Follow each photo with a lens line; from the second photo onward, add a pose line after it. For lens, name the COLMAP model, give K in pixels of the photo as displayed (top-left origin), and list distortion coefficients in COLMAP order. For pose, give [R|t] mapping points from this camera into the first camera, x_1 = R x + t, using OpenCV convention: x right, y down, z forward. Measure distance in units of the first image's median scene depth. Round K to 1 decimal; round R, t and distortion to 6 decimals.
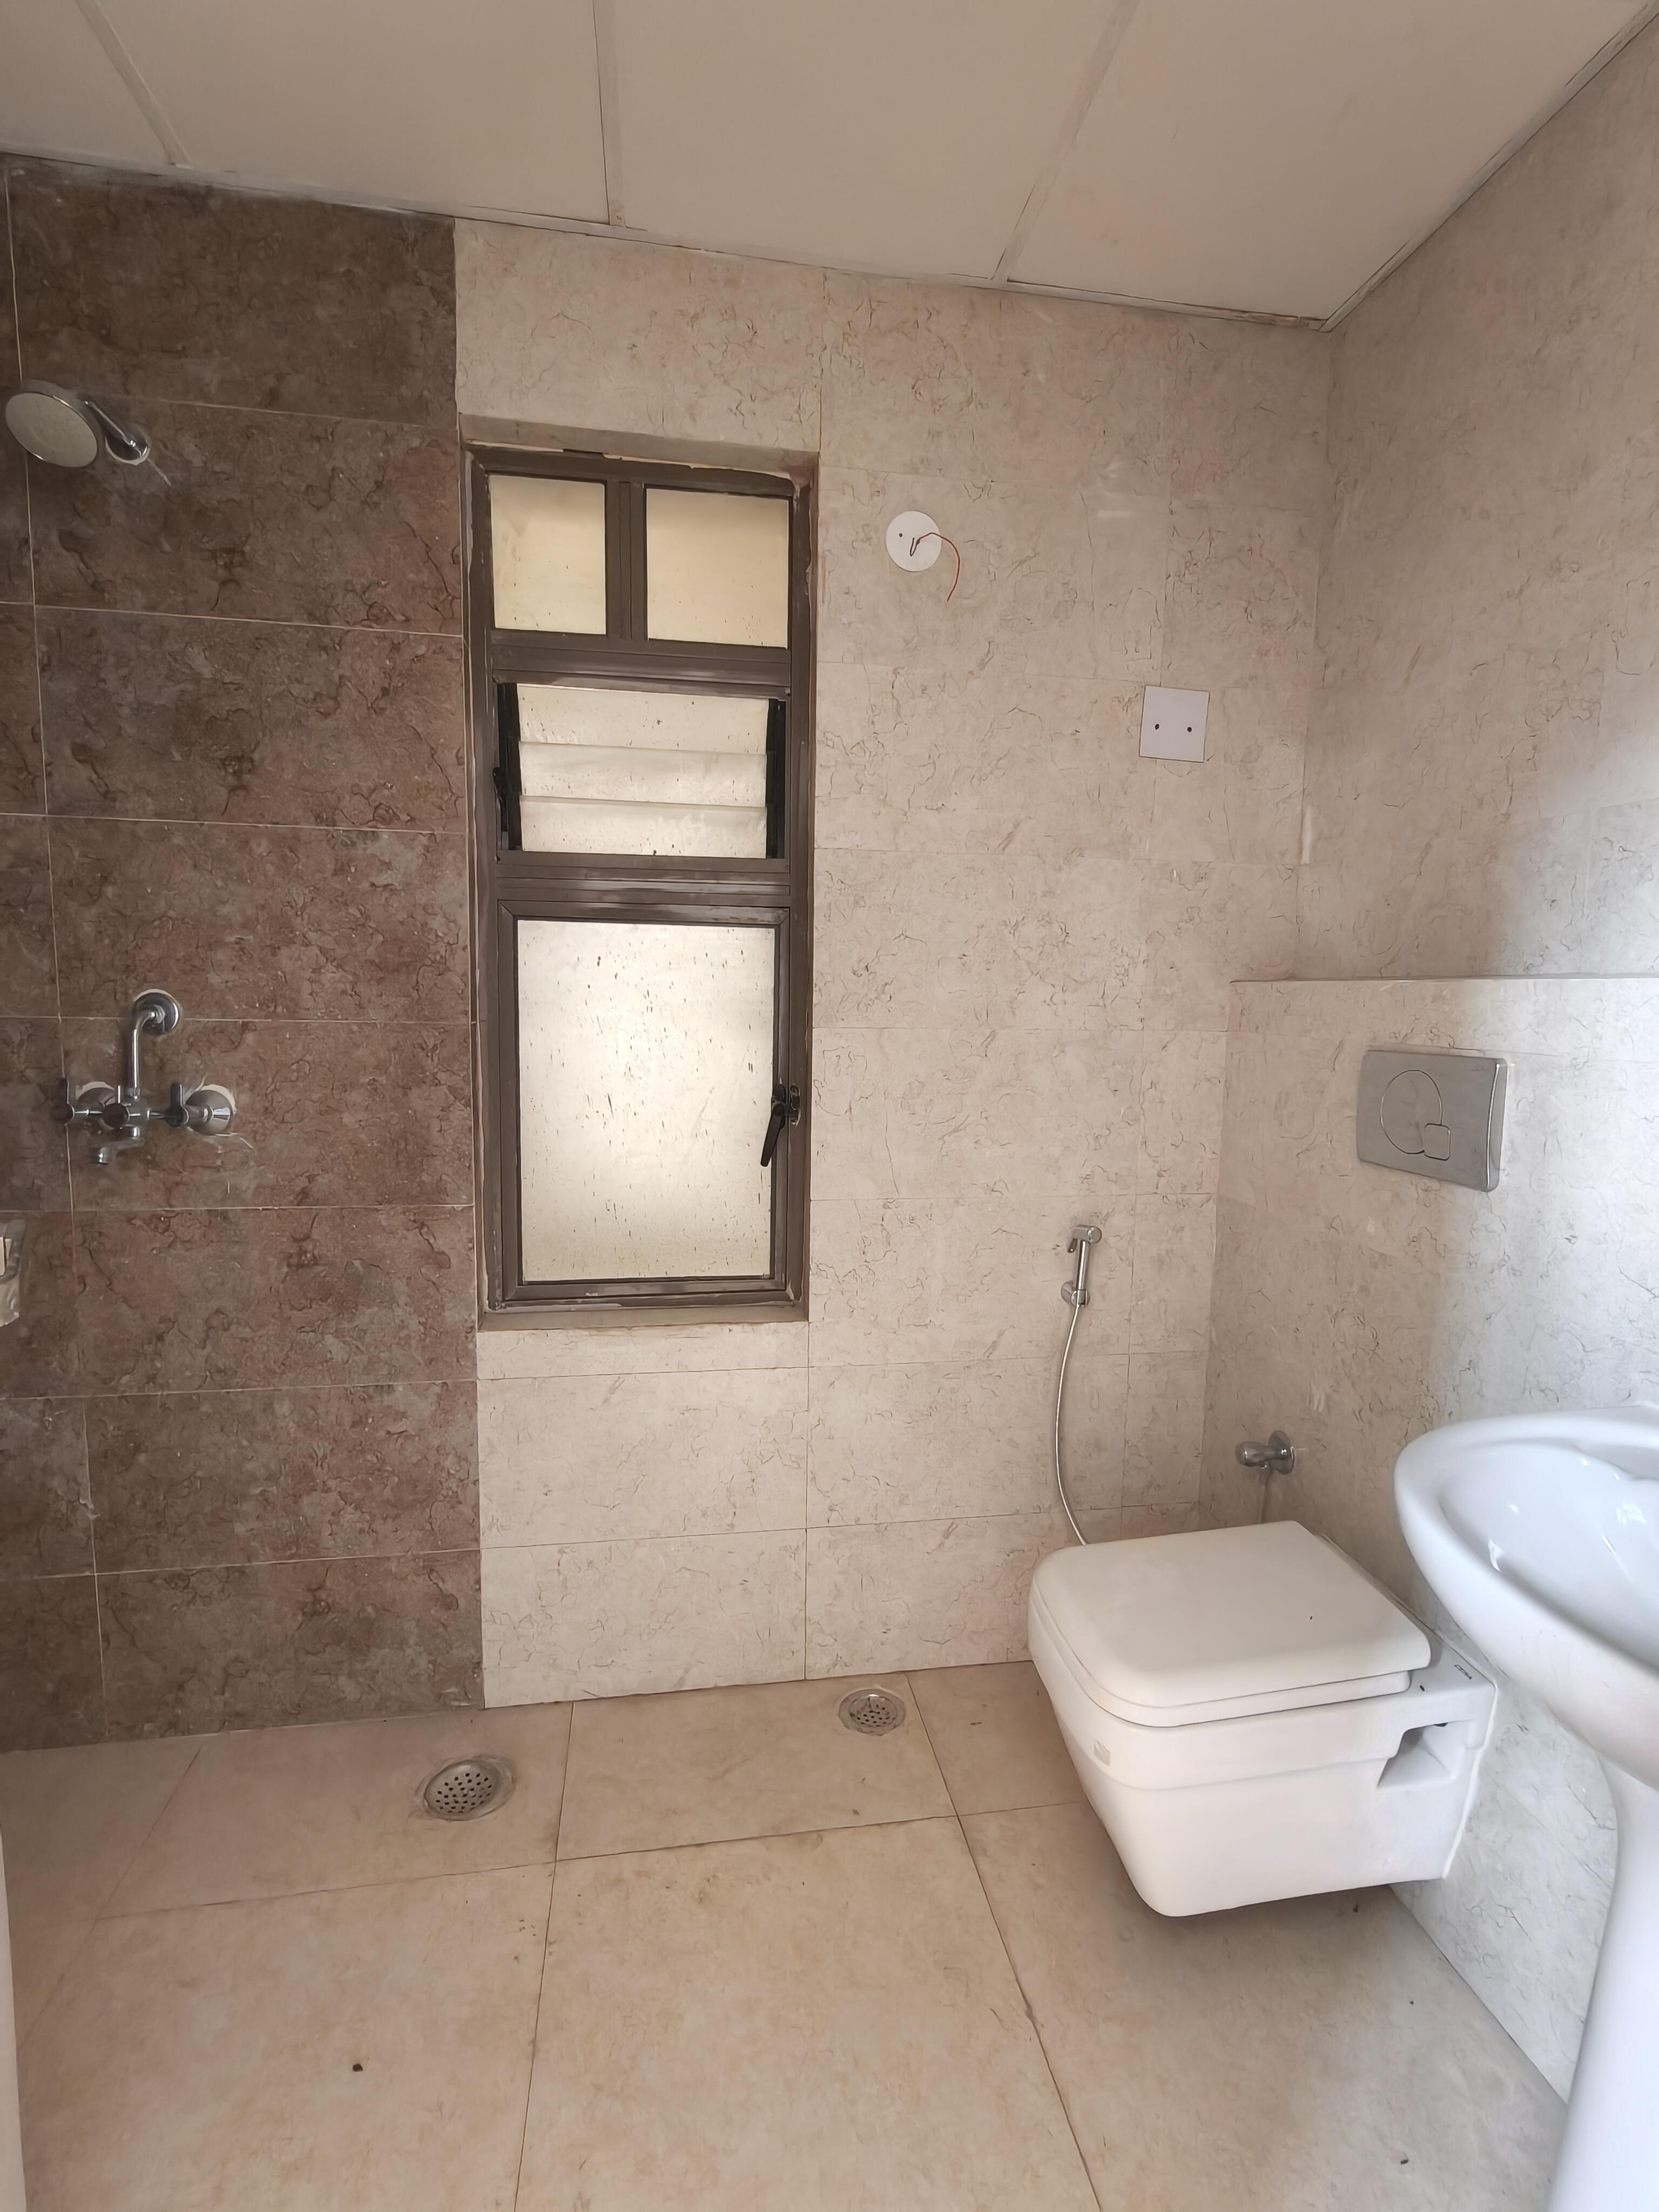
lens RADIAL K [[1049.9, 0, 829.5], [0, 1049.9, 1106.0], [0, 0, 1]] dist [0.003054, 0.000215]
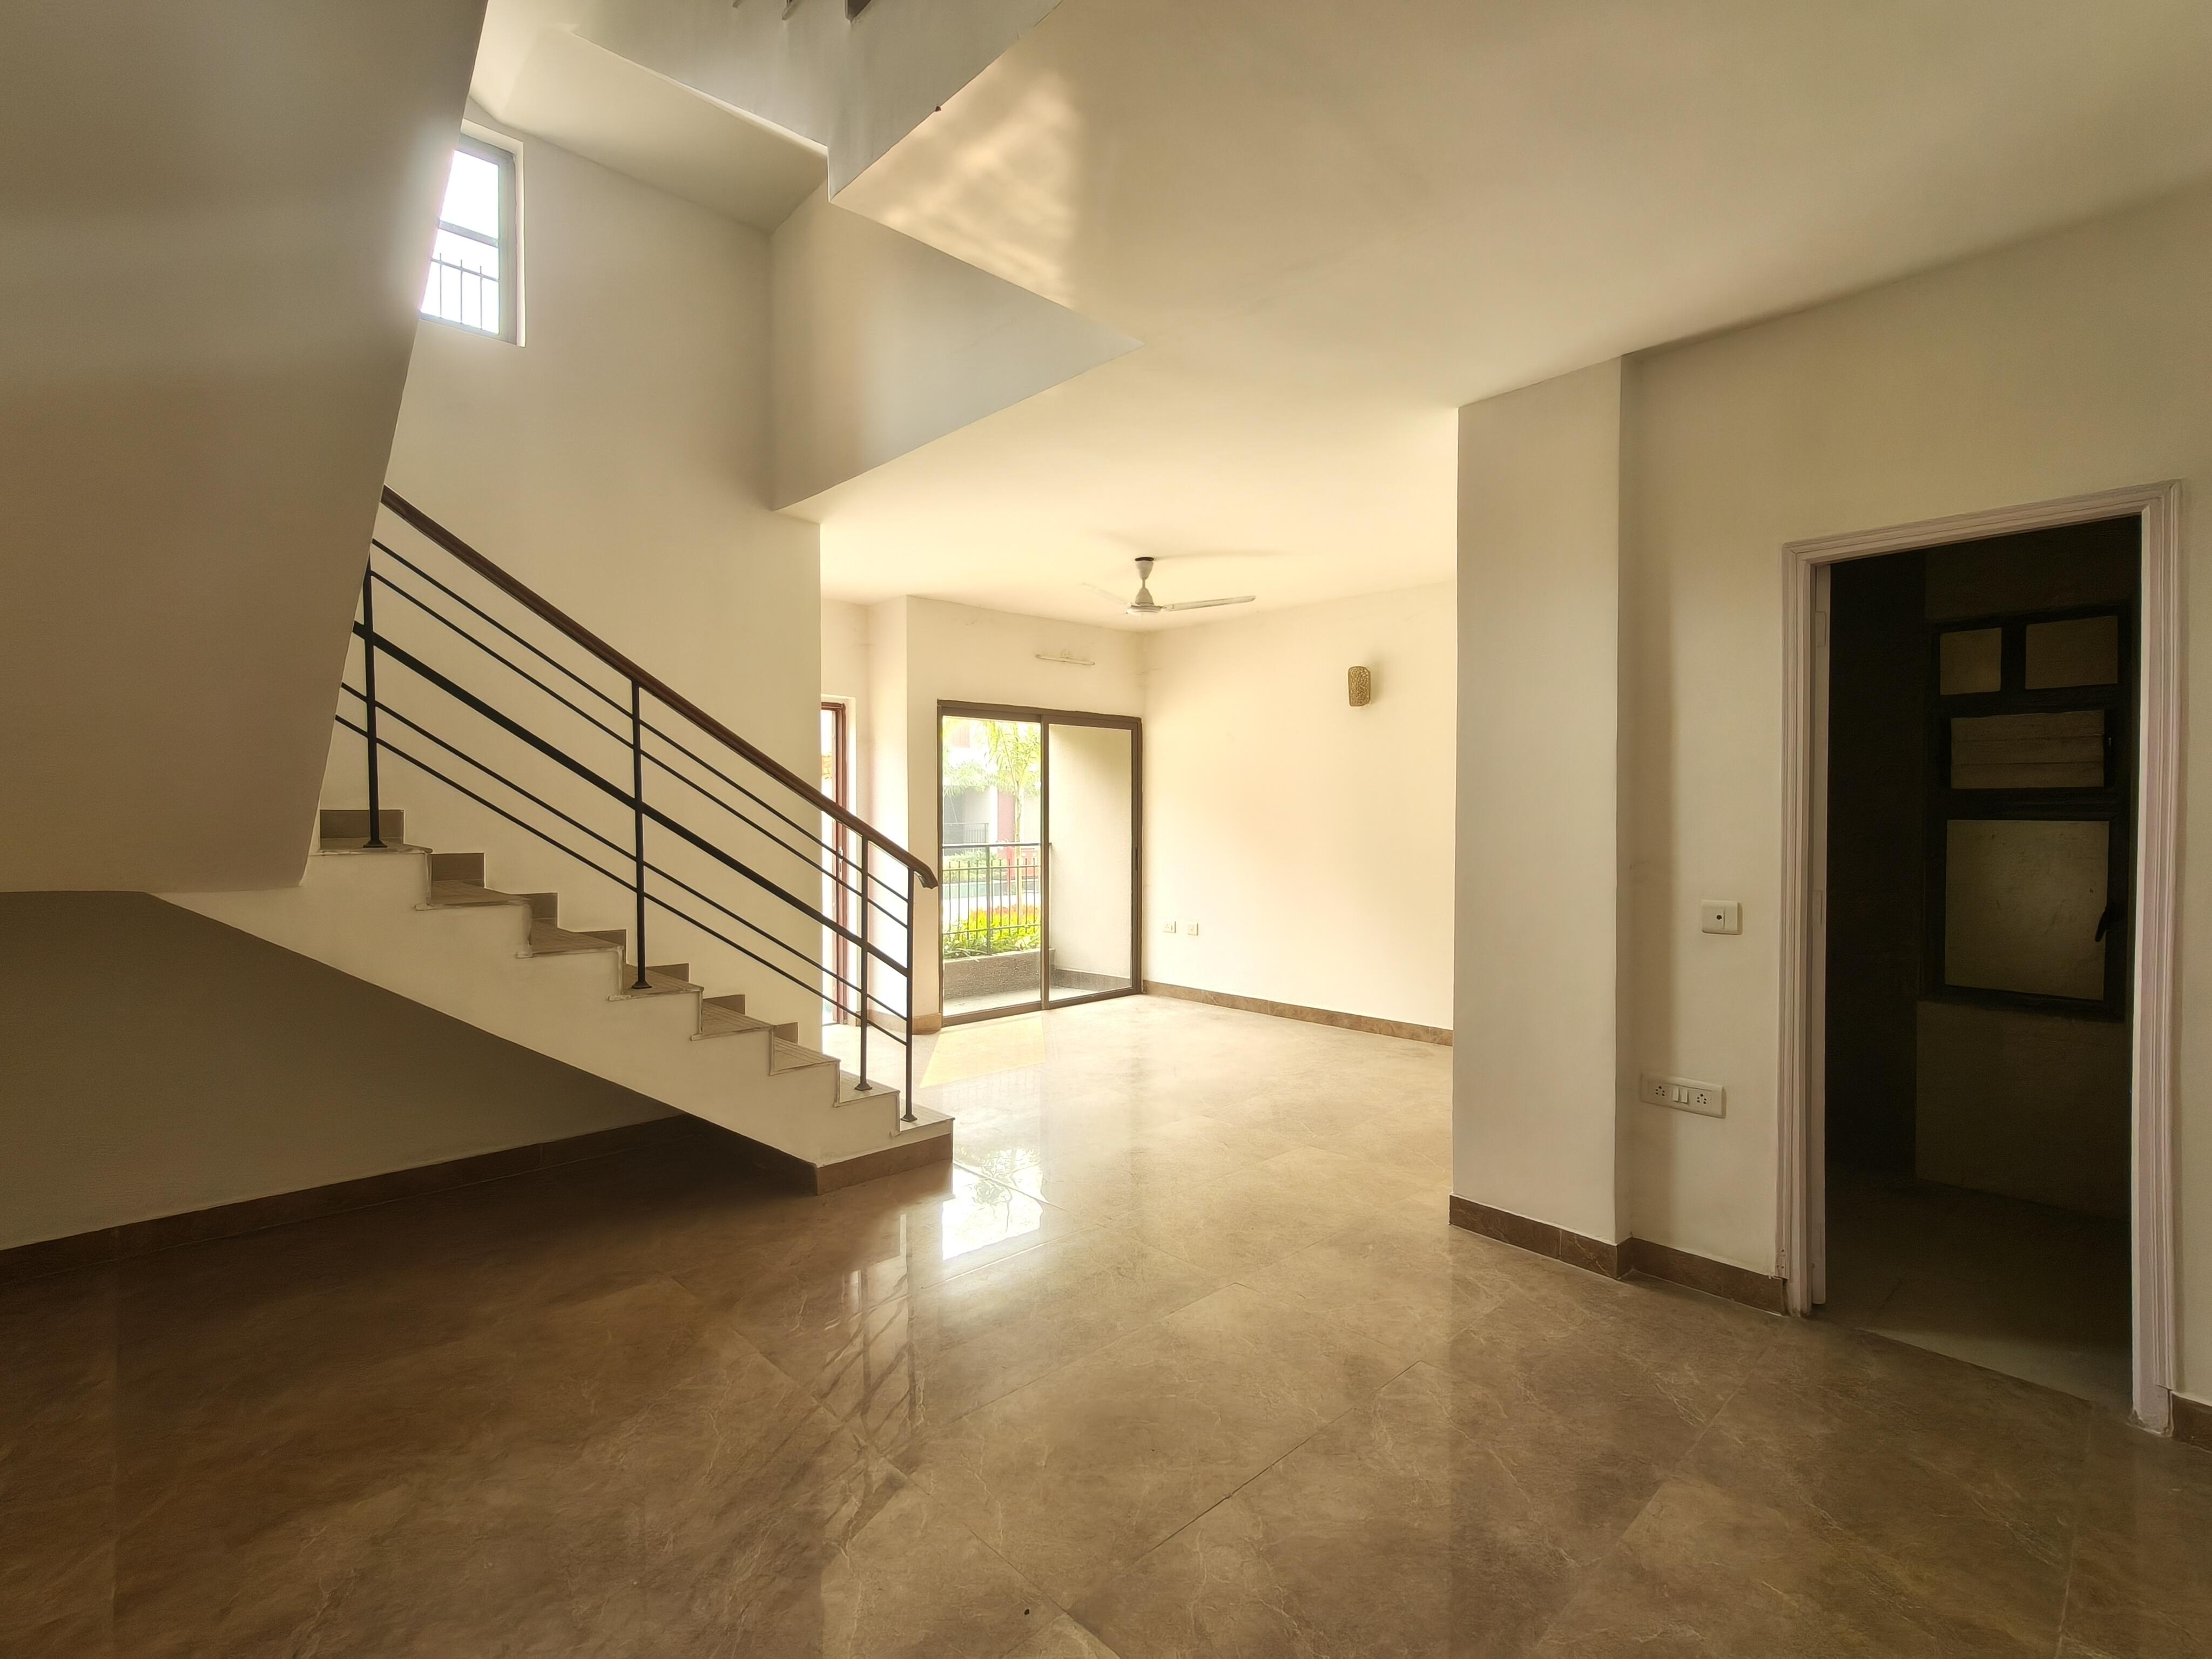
lens RADIAL K [[1049.9, 0, 1106.0], [0, 1049.9, 829.5], [0, 0, 1]] dist [0.003054, 0.000215]
pose [[0.564571, -0.001344, -0.825383, 0.539245], [-0.085936, 0.994468, -0.060401, 0.131780], [0.820898, 0.105031, 0.561333, -1.721115]]
